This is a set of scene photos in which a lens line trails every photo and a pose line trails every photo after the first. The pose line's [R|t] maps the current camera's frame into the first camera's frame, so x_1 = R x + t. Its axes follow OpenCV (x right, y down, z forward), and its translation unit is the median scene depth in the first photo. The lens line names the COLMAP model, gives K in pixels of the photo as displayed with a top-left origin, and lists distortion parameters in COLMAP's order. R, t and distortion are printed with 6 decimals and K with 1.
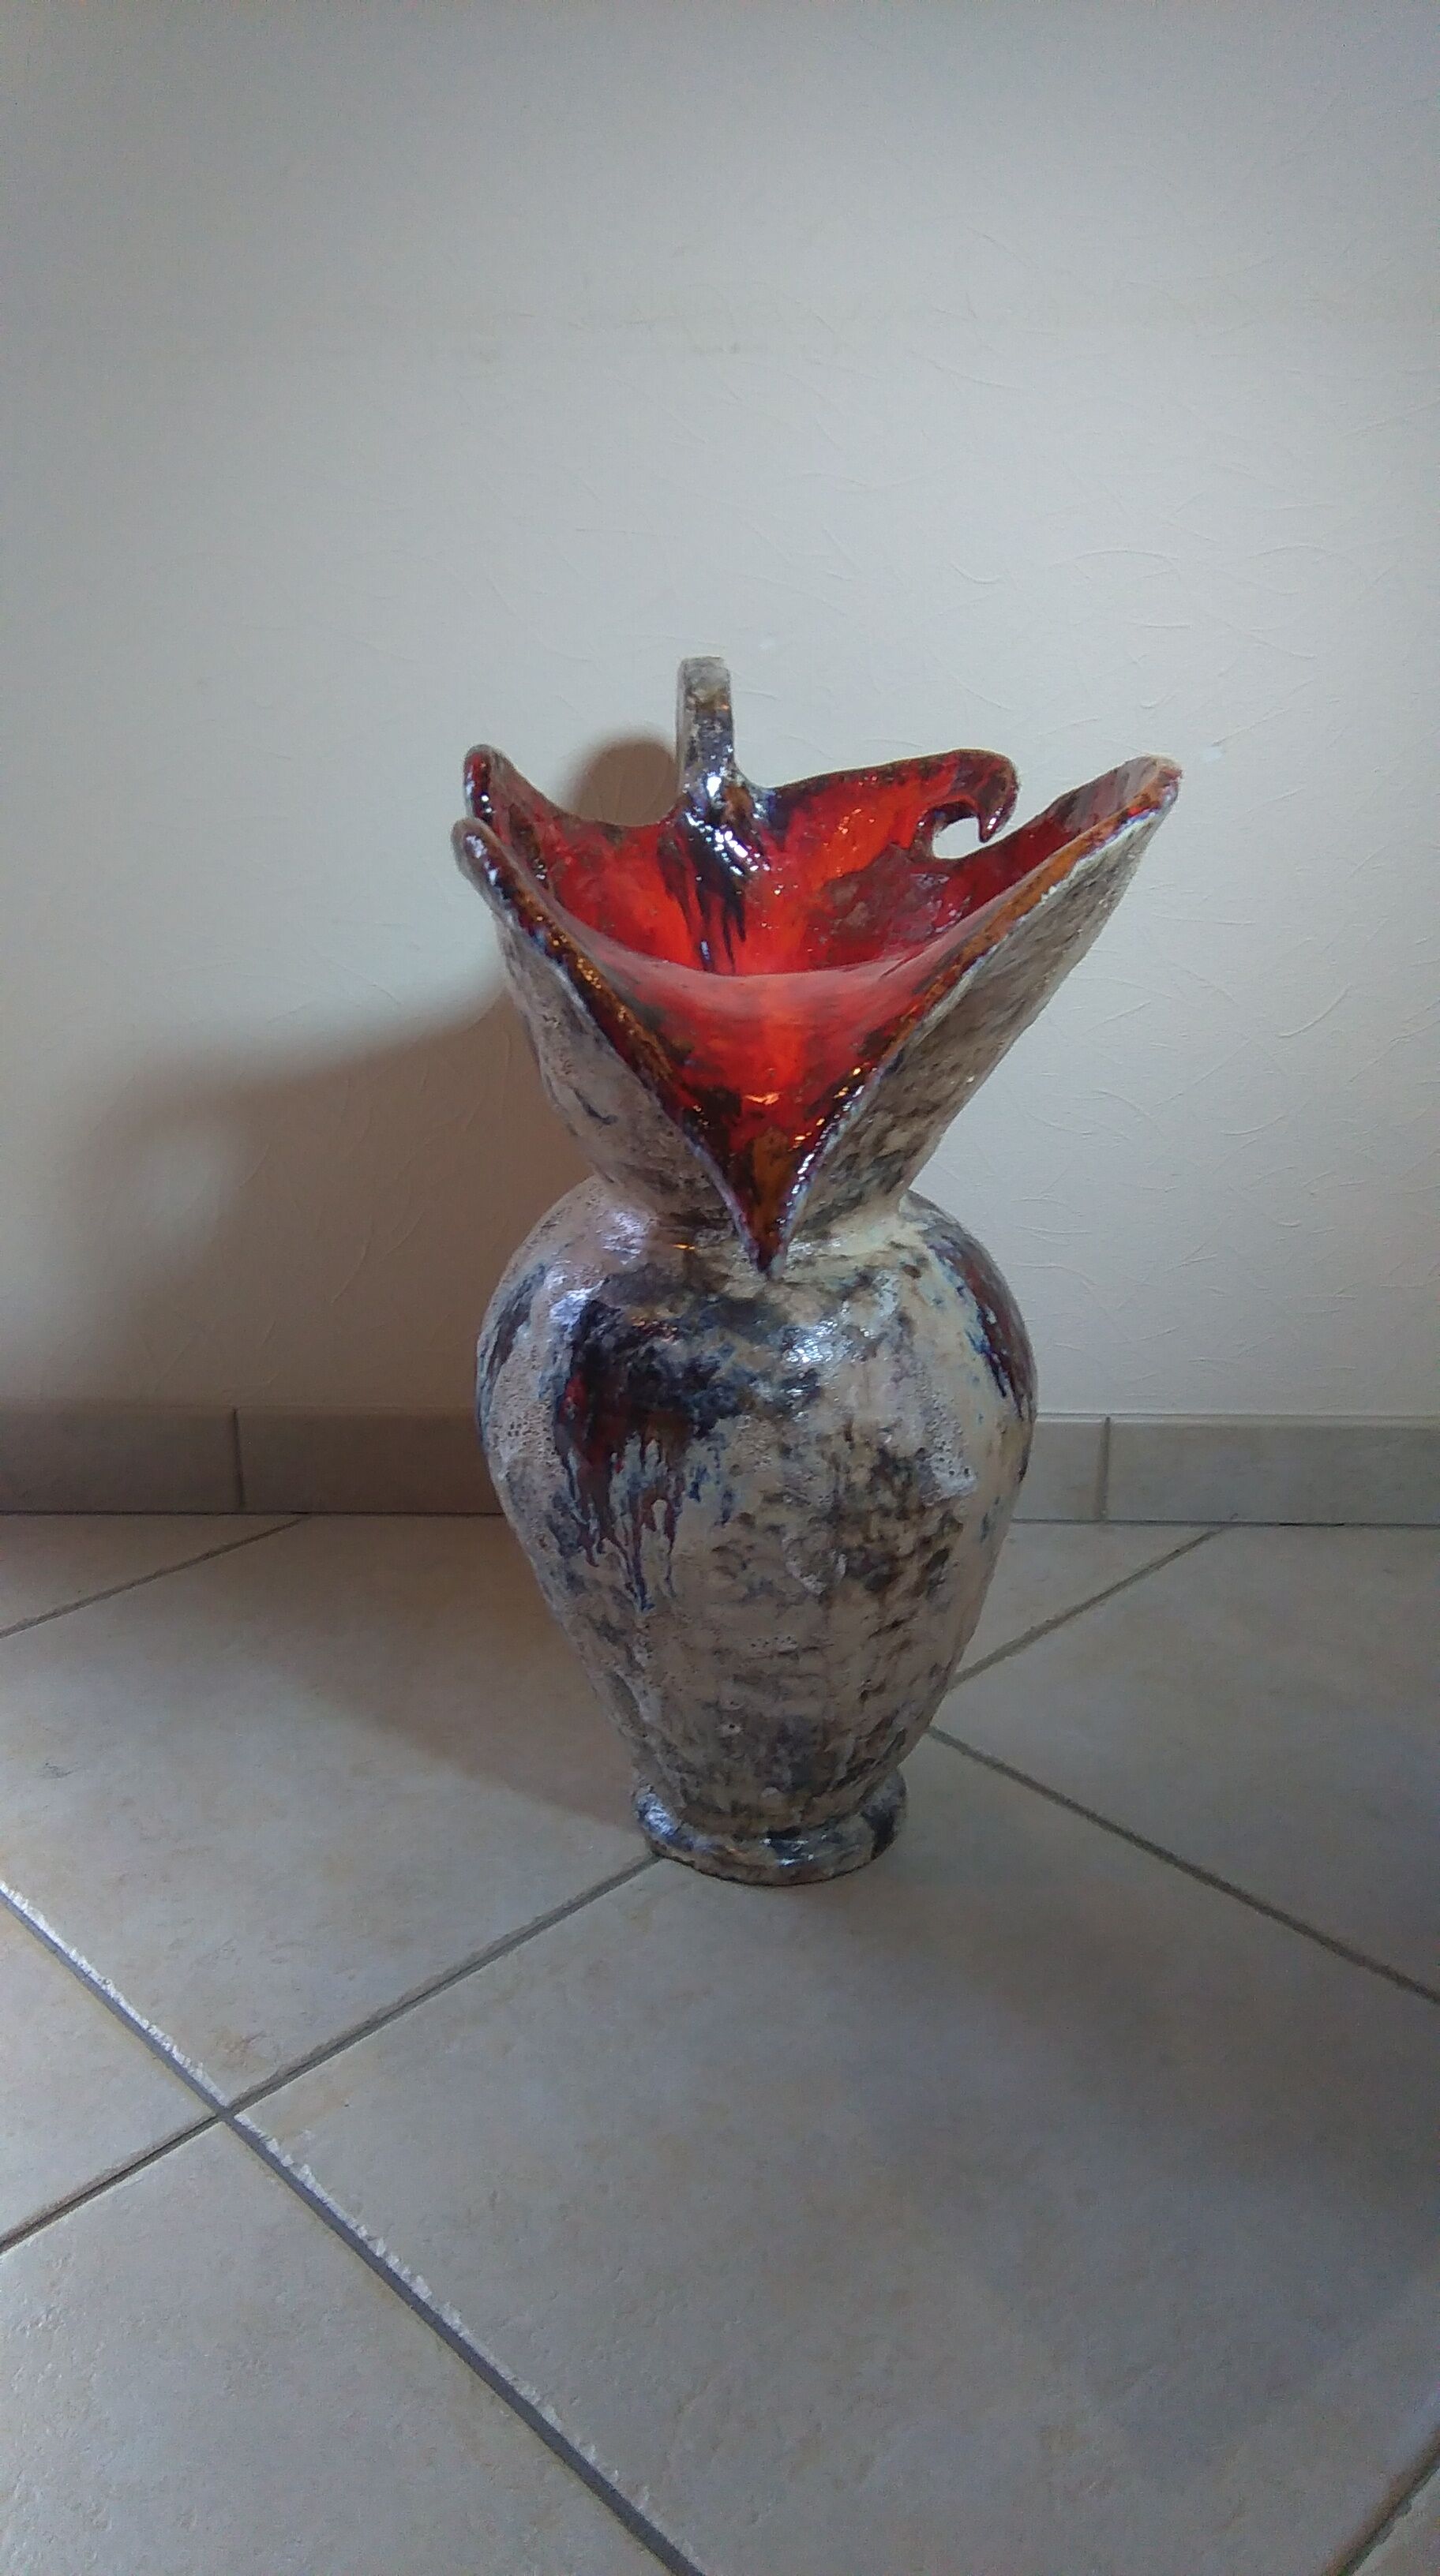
lens RADIAL K [[2021.9, 0, 722.5], [0, 2021.9, 1259.9], [0, 0, 1]] dist [0.070177, -0.036983]
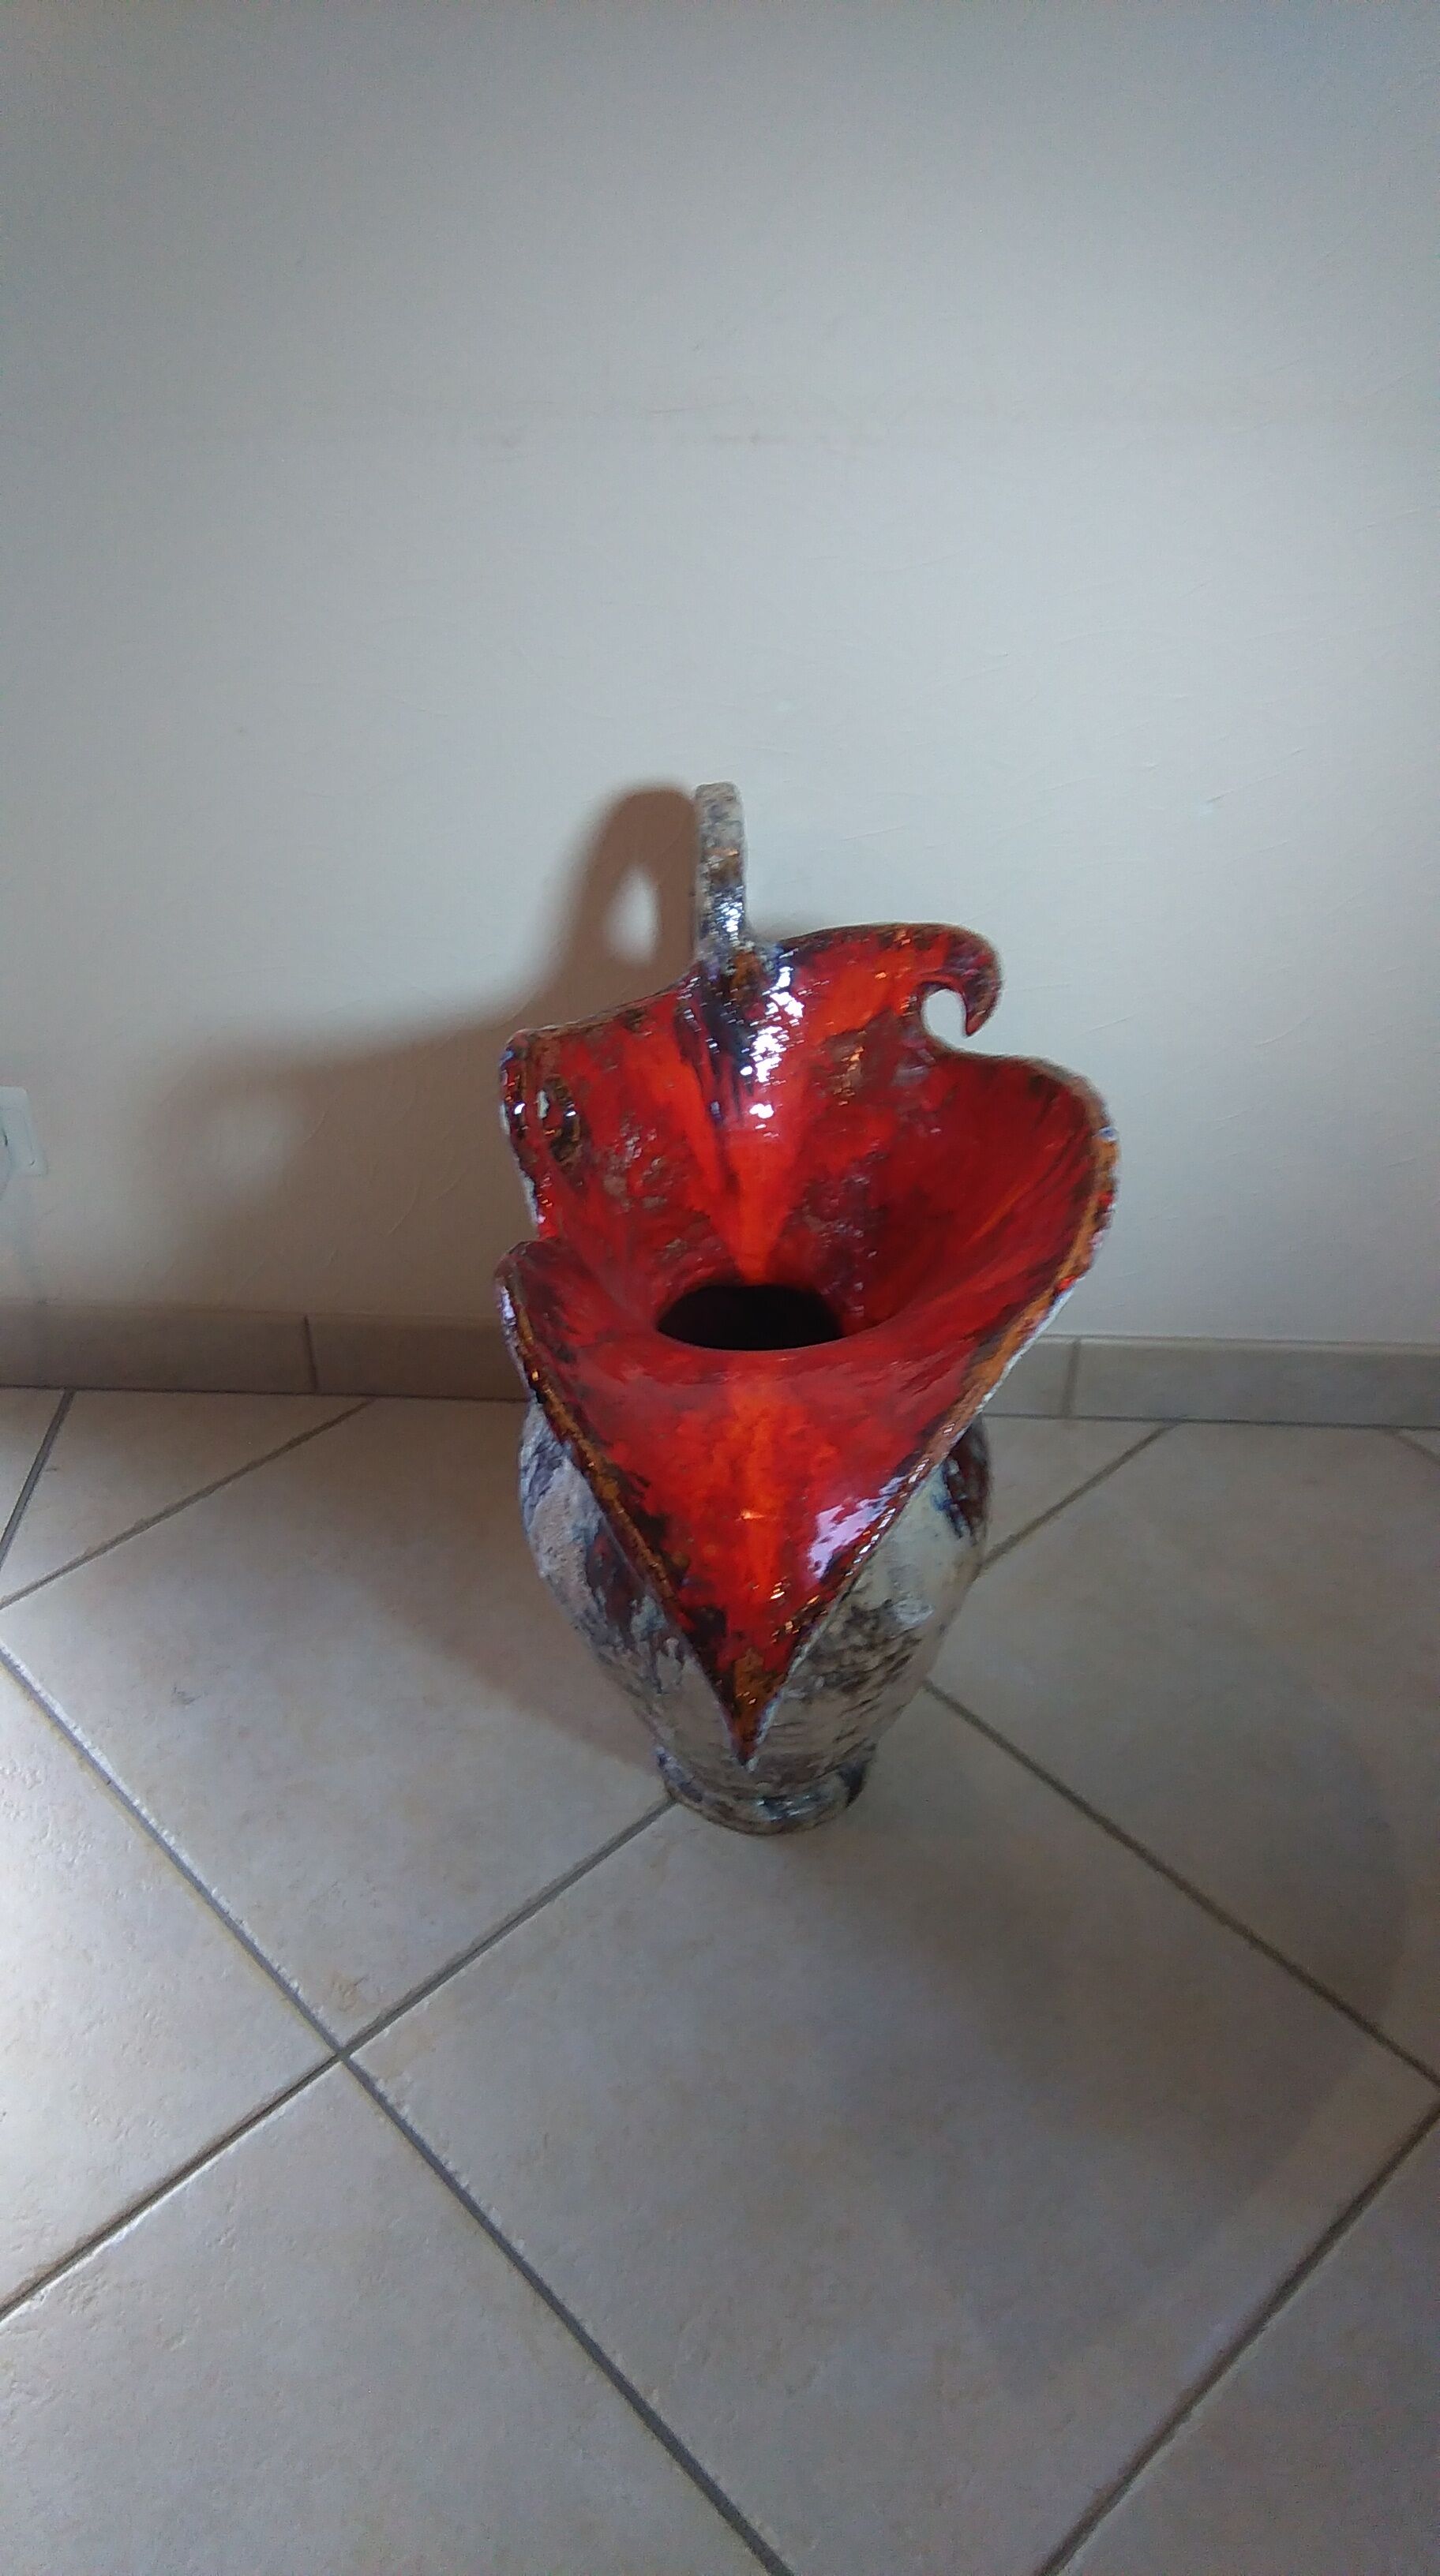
lens RADIAL K [[2021.9, 0, 734.8], [0, 2021.9, 1235.7], [0, 0, 1]] dist [0.070177, -0.036983]
pose [[0.999825, 0.014685, -0.011616, 0.017189], [-0.010489, 0.953189, 0.302193, -0.467561], [0.015509, -0.302018, 0.953176, -0.091283]]
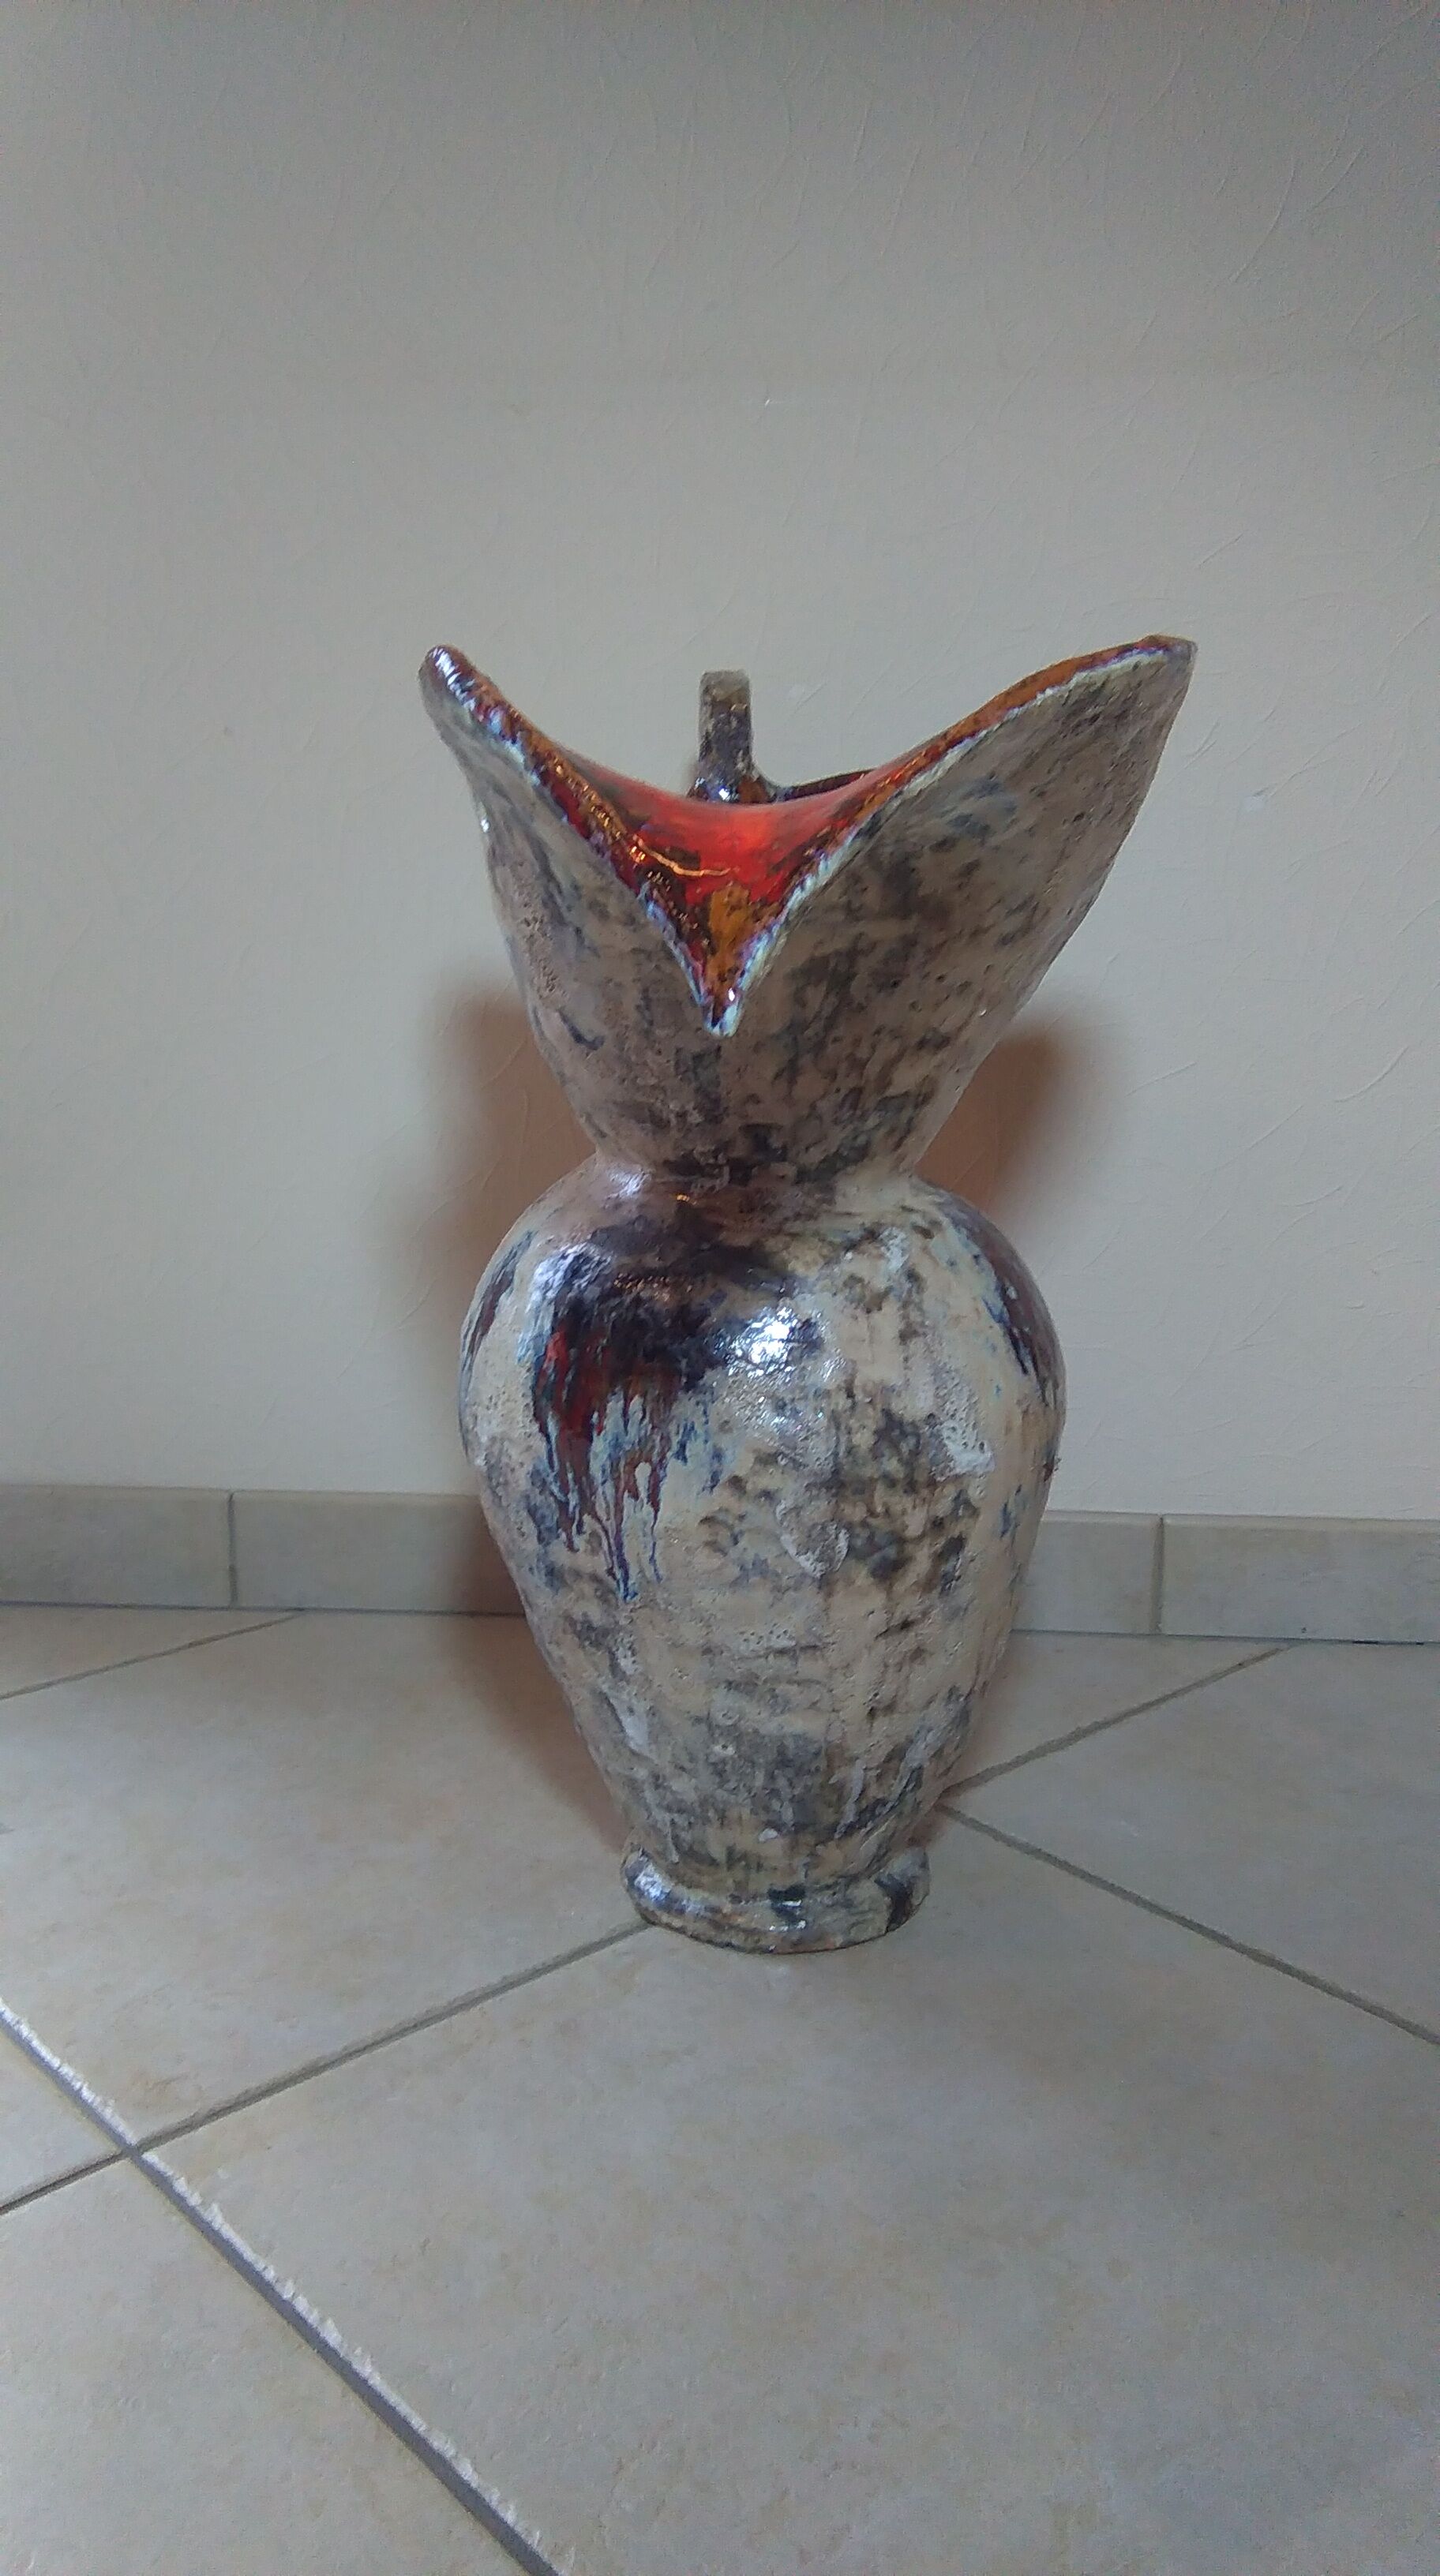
lens RADIAL K [[2021.9, 0, 717.6], [0, 2021.9, 1281.1], [0, 0, 1]] dist [0.070177, -0.036983]
pose [[0.998930, 0.011795, -0.044725, 0.040928], [-0.018349, 0.988655, -0.149081, 0.166769], [0.042459, 0.149743, 0.987813, 0.083232]]
